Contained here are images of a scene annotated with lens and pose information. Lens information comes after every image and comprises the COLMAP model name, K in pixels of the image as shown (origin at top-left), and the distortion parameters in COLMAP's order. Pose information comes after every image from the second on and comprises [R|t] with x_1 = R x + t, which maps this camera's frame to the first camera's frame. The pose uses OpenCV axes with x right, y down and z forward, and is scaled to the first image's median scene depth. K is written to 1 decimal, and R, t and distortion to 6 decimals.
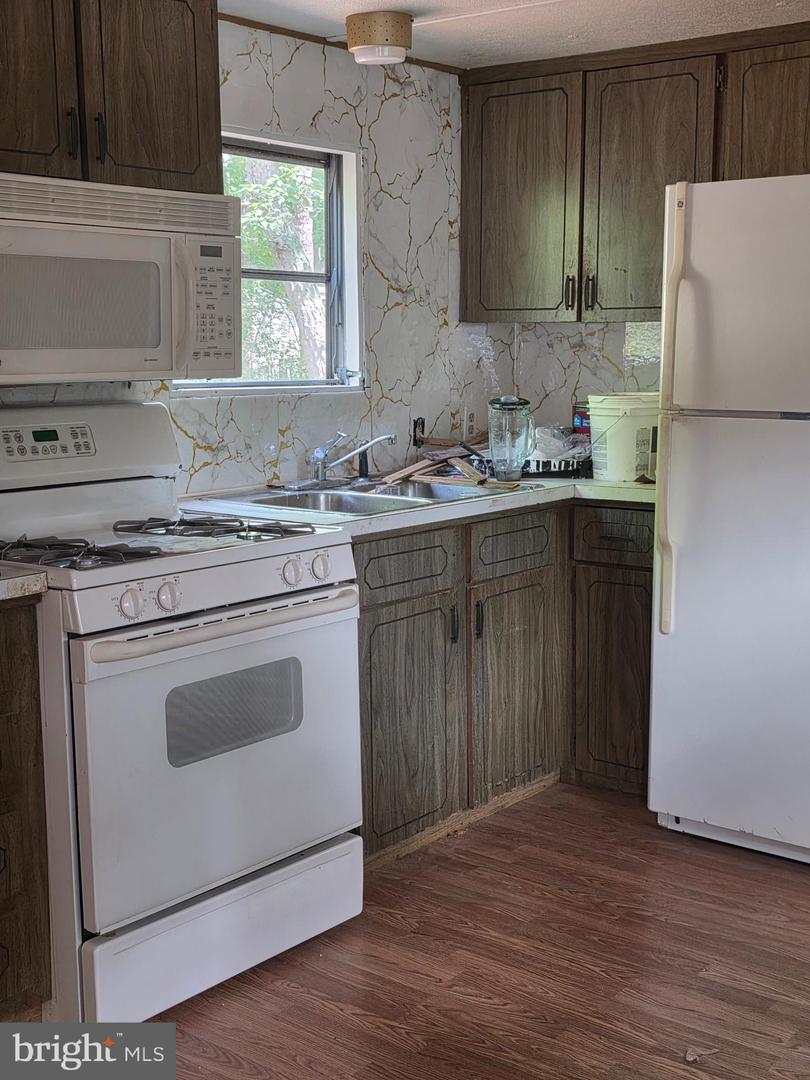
lens RADIAL K [[1394.1, 0, 379.7], [0, 1394.1, 543.5], [0, 0, 1]] dist [0.202980, -0.668317]
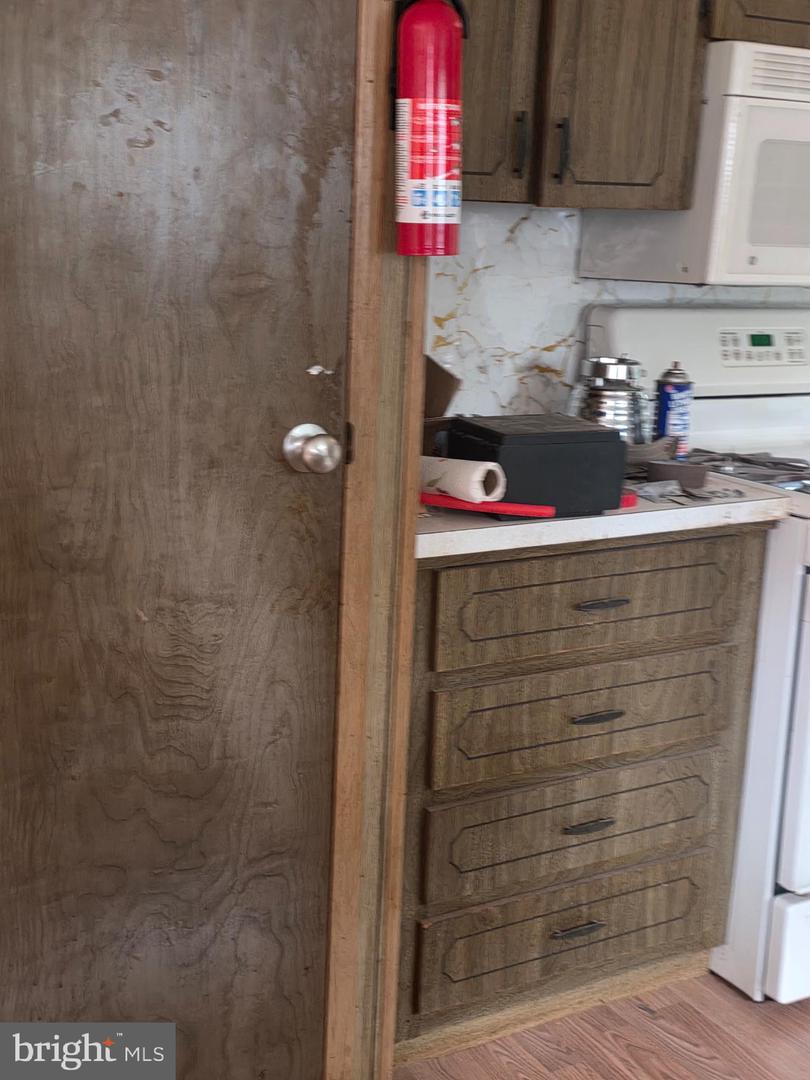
lens RADIAL K [[1394.1, 0, 379.7], [0, 1394.1, 543.5], [0, 0, 1]] dist [0.202980, -0.668317]
pose [[0.930407, 0.131532, -0.342114, -0.134050], [-0.104022, 0.989771, 0.097641, -0.009170], [0.351457, -0.055258, 0.934572, 0.043899]]
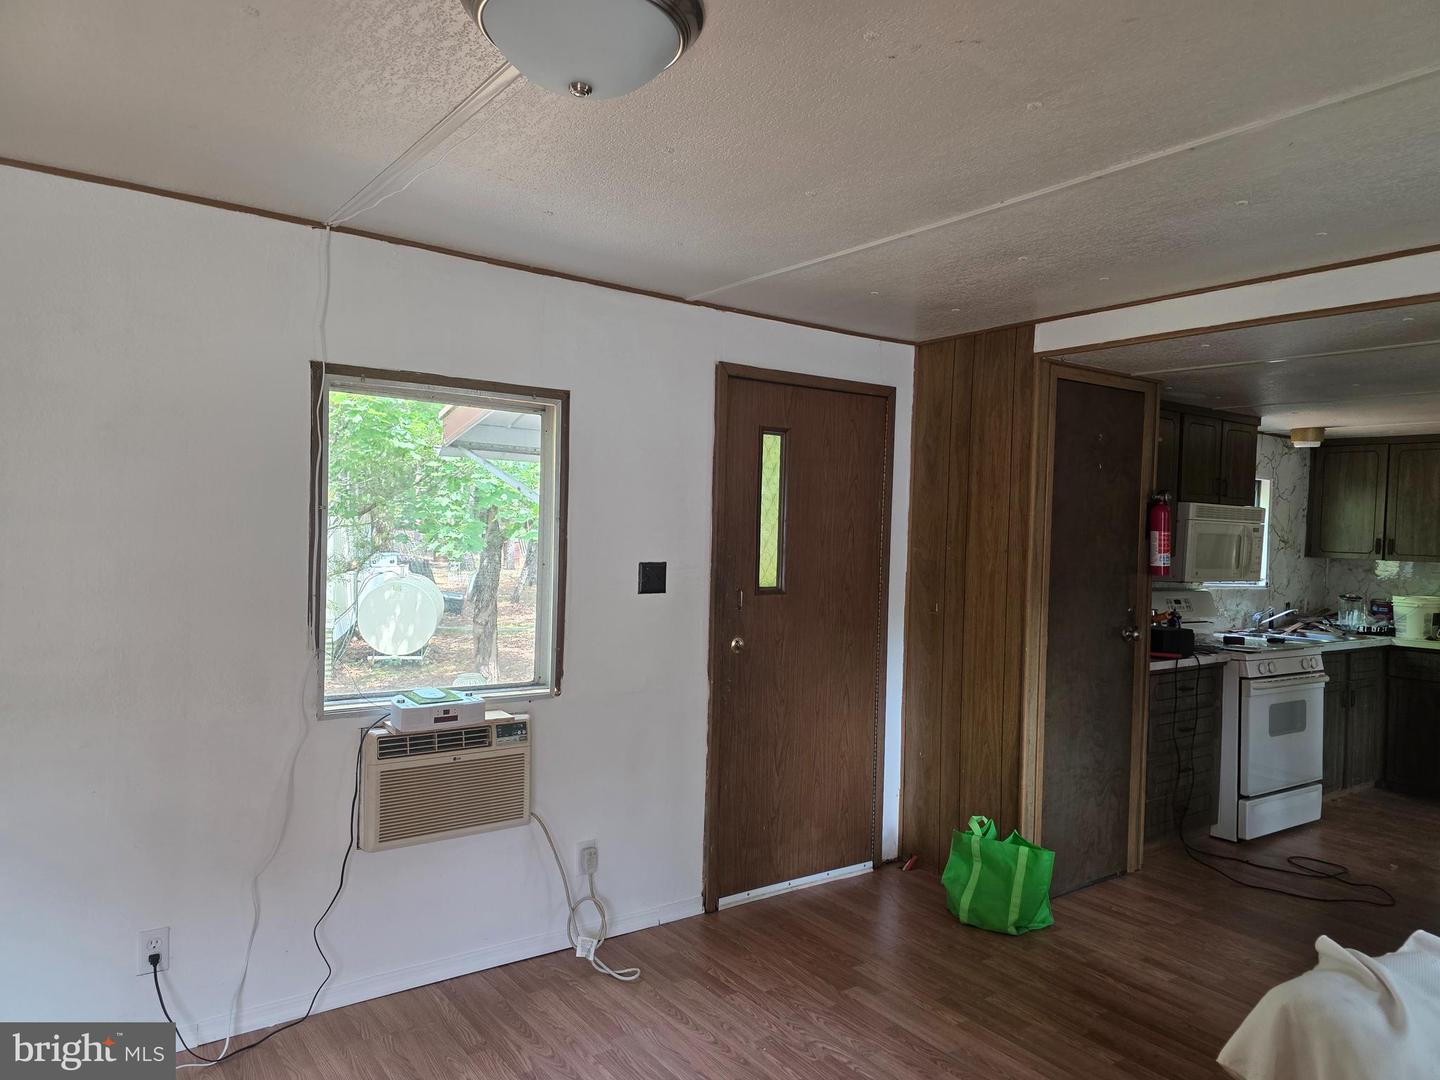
lens RADIAL K [[970.1, 0, 724.5], [0, 970.1, 561.2], [0, 0, 1]] dist [0.061624, -0.056138]
pose [[0.965306, 0.041315, -0.257832, -0.550068], [-0.072954, 0.990755, -0.114377, 0.103560], [0.250723, 0.129219, 0.959396, -0.823165]]
